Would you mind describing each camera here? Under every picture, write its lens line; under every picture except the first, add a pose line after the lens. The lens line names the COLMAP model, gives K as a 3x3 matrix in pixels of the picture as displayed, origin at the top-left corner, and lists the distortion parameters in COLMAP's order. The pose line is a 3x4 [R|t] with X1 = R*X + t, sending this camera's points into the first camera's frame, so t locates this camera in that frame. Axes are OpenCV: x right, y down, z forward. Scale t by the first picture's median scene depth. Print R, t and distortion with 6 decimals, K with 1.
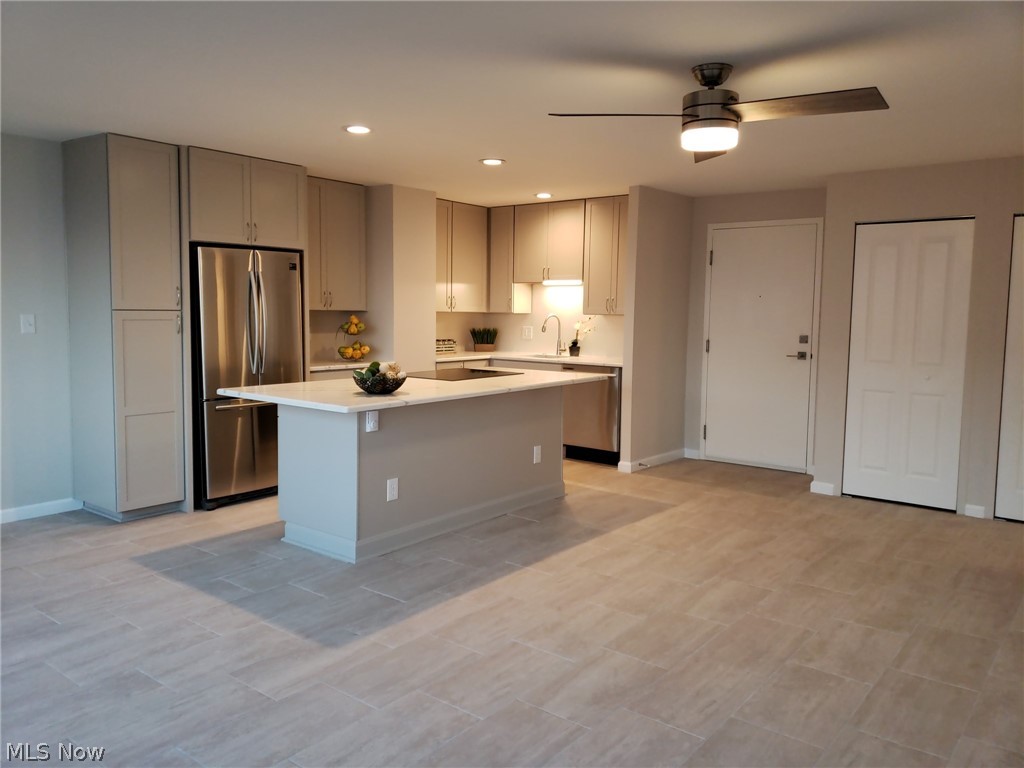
lens RADIAL K [[774.6, 0, 494.0], [0, 774.6, 376.6], [0, 0, 1]] dist [0.112807, -0.177378]
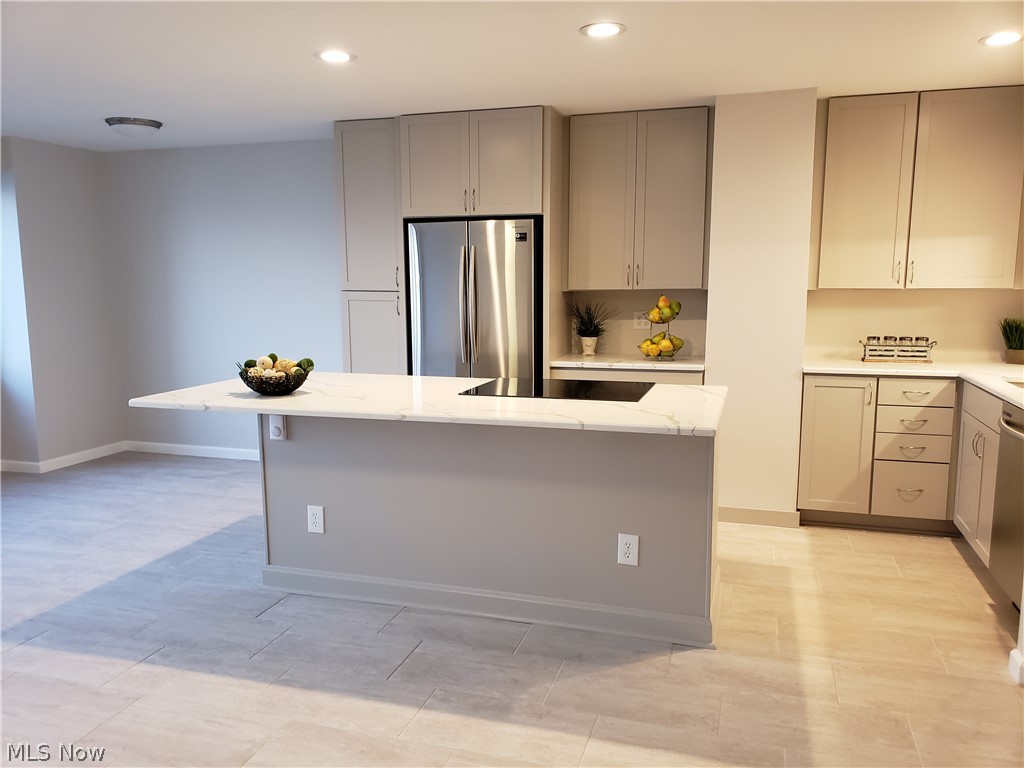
lens RADIAL K [[799.1, 0, 512.0], [0, 799.1, 384.0], [0, 0, 1]] dist [0.017469, 0.000522]
pose [[0.373856, 0.109089, -0.921049, 0.643917], [-0.075686, 0.993335, 0.086929, -0.072862], [0.924393, 0.037212, 0.379621, 0.833951]]
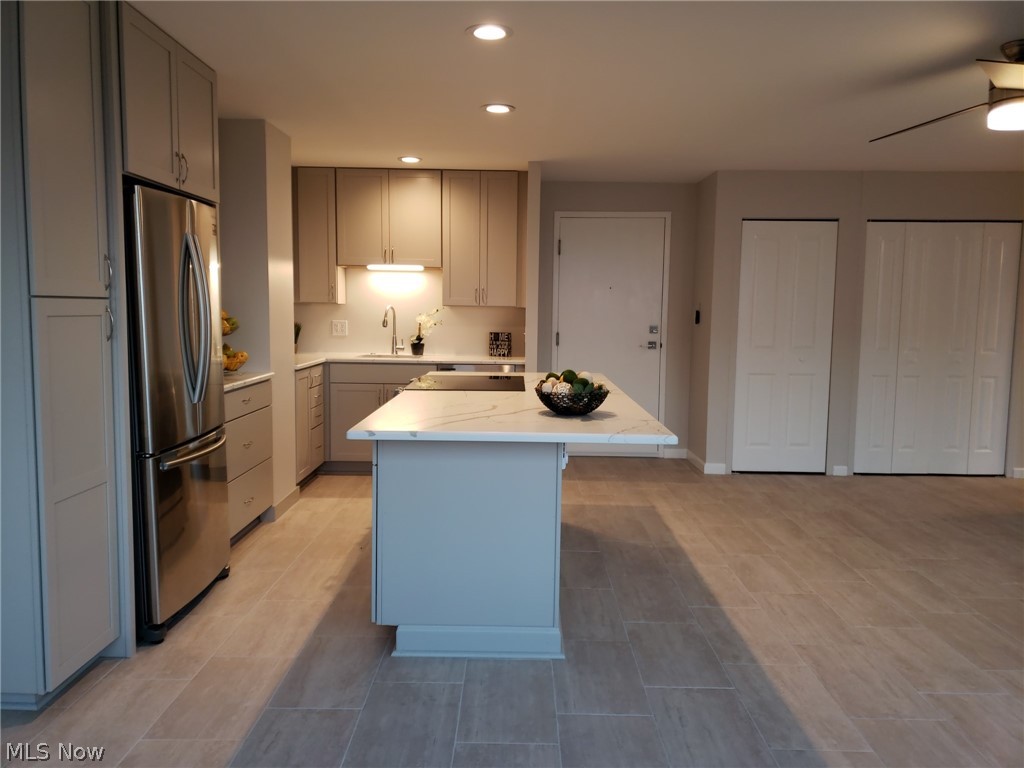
lens RADIAL K [[792.4, 0, 512.0], [0, 792.4, 384.0], [0, 0, 1]] dist [0.034520, -0.001930]
pose [[0.781352, -0.064077, 0.620793, -0.586372], [0.054341, 0.997922, 0.034609, -0.031460], [-0.621721, 0.006692, 0.783211, 0.425897]]
